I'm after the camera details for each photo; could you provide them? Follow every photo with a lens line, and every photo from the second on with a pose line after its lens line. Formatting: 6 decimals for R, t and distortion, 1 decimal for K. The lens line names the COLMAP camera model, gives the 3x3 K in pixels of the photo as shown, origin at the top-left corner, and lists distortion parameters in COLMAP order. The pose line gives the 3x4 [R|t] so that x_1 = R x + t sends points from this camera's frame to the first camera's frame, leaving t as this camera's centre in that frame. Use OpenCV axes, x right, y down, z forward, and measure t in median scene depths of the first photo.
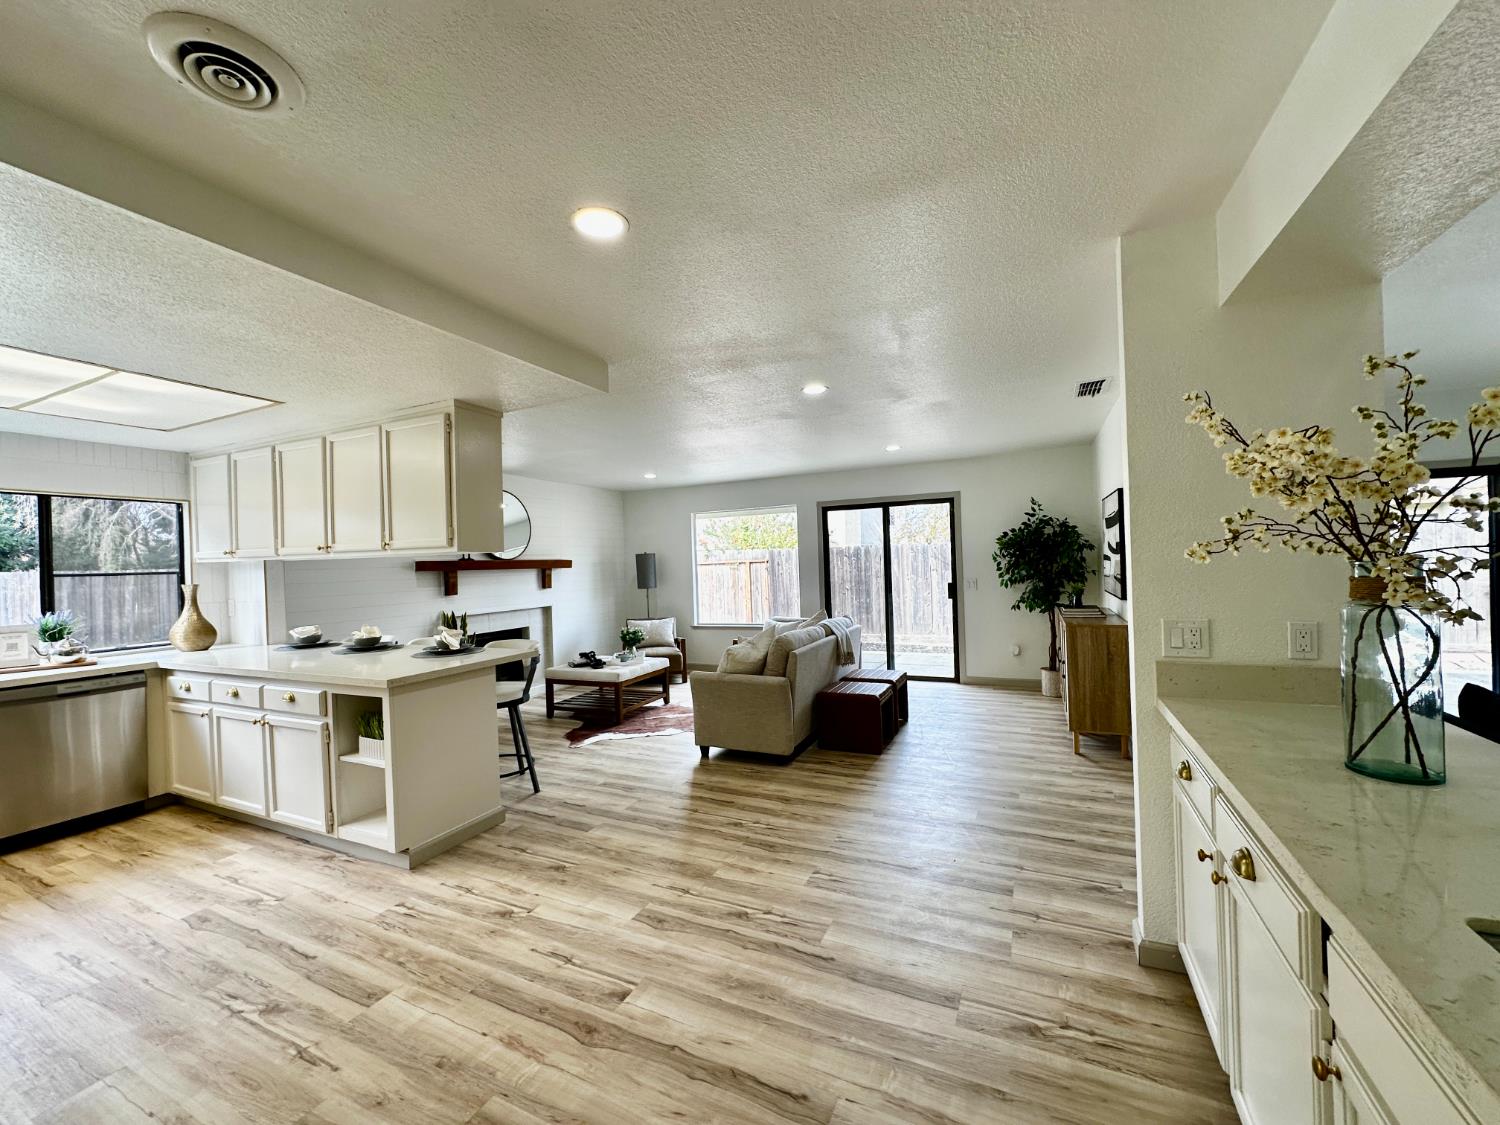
lens RADIAL K [[598.5, 0, 747.0], [0, 598.5, 561.1], [0, 0, 1]] dist [-0.003769, 0.001282]
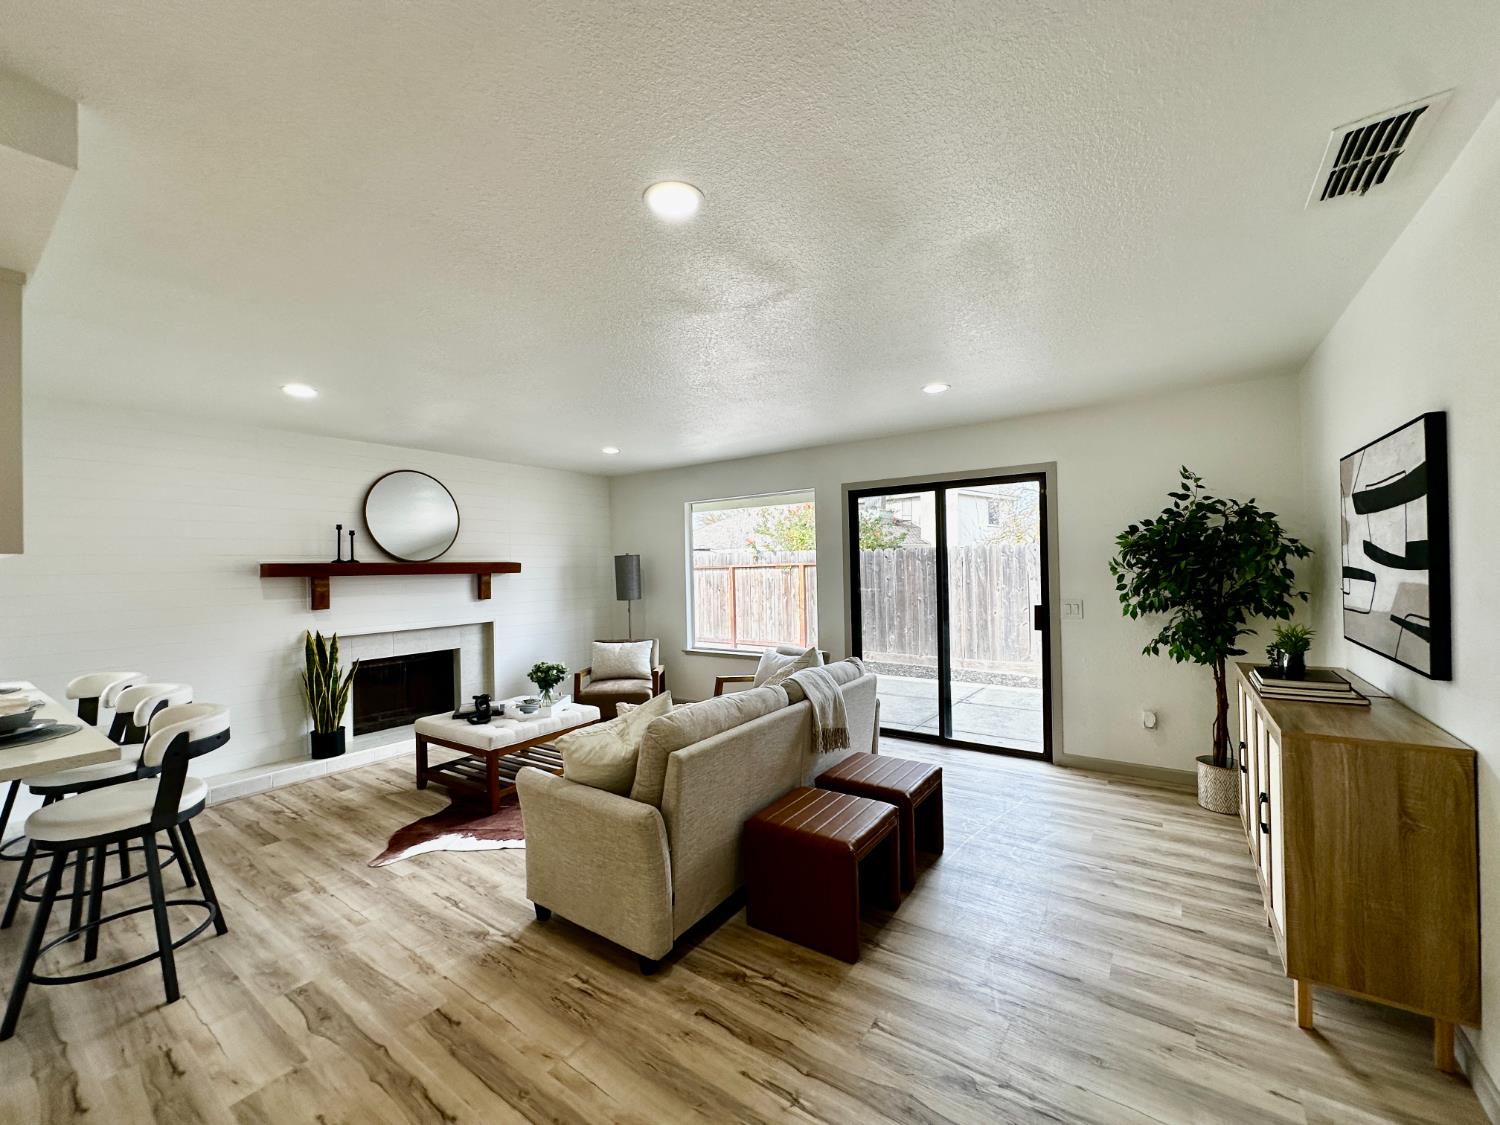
lens RADIAL K [[598.5, 0, 748.0], [0, 598.5, 562.9], [0, 0, 1]] dist [-0.003769, 0.001282]
pose [[0.986112, 0.010980, -0.165721, 0.190908], [-0.010554, 0.999938, 0.003452, -0.011358], [0.165748, -0.001655, 0.986167, 0.437209]]
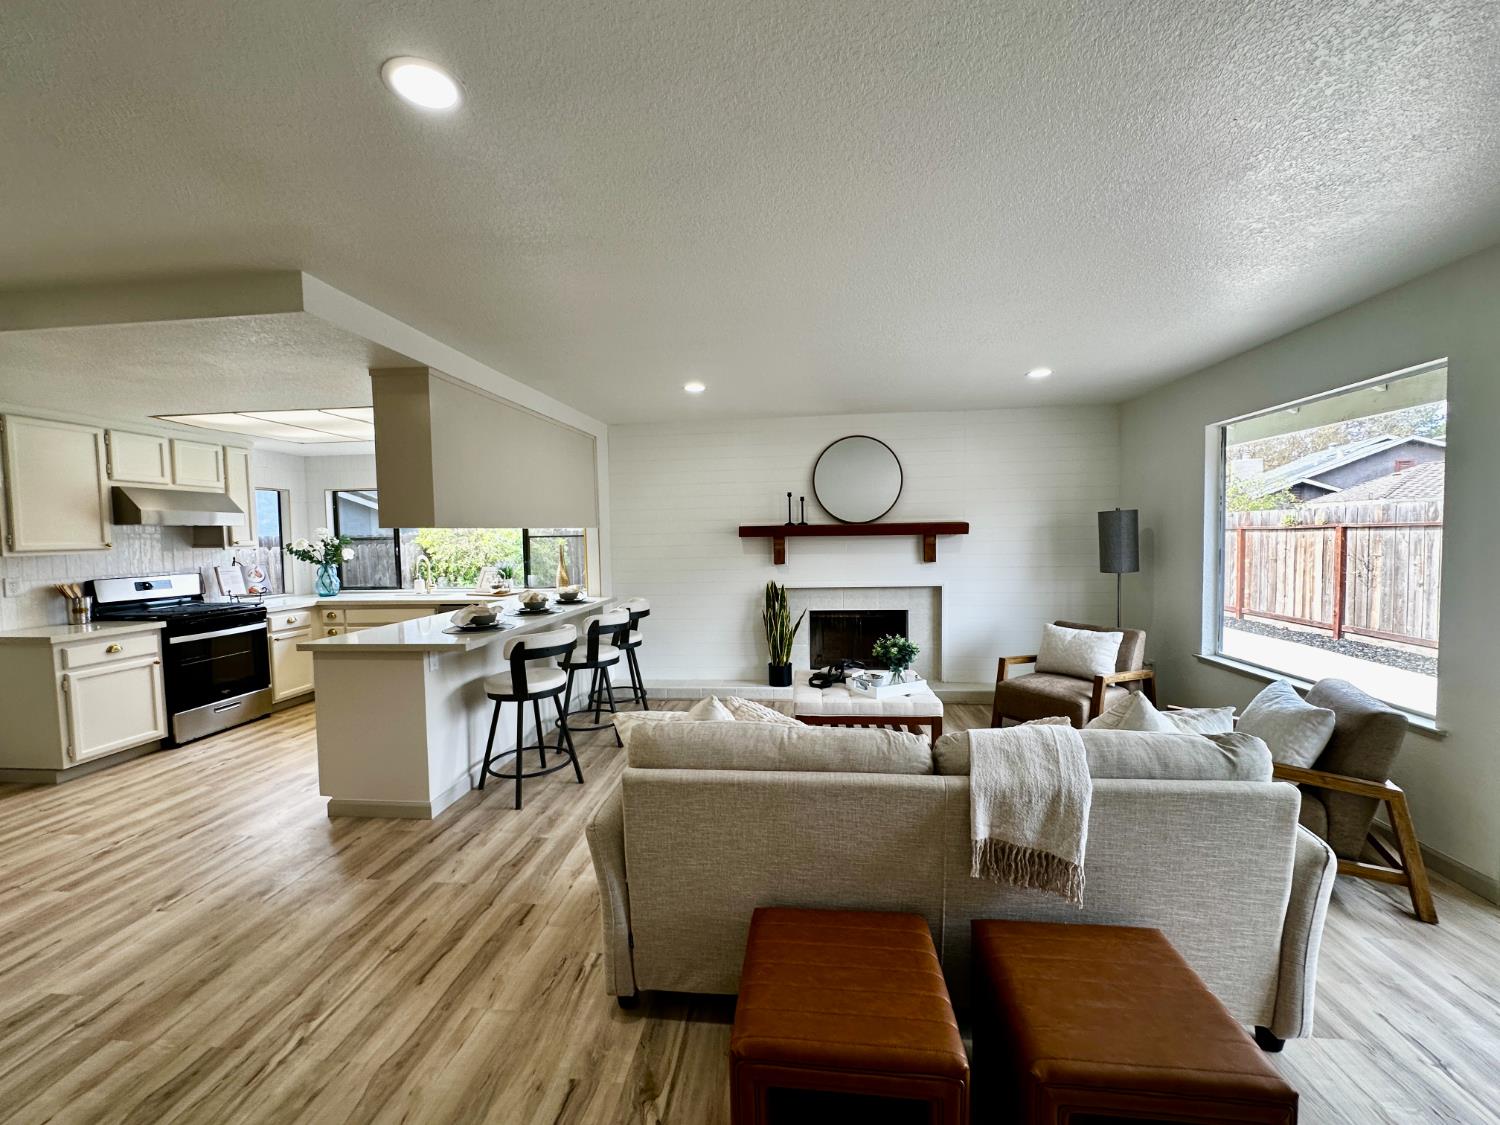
lens RADIAL K [[598.5, 0, 747.5], [0, 598.5, 565.8], [0, 0, 1]] dist [-0.003769, 0.001282]
pose [[0.327444, 0.073715, -0.941991, 0.415704], [0.012076, 0.996544, 0.082181, -0.018260], [0.944793, -0.038286, 0.325422, 0.819151]]
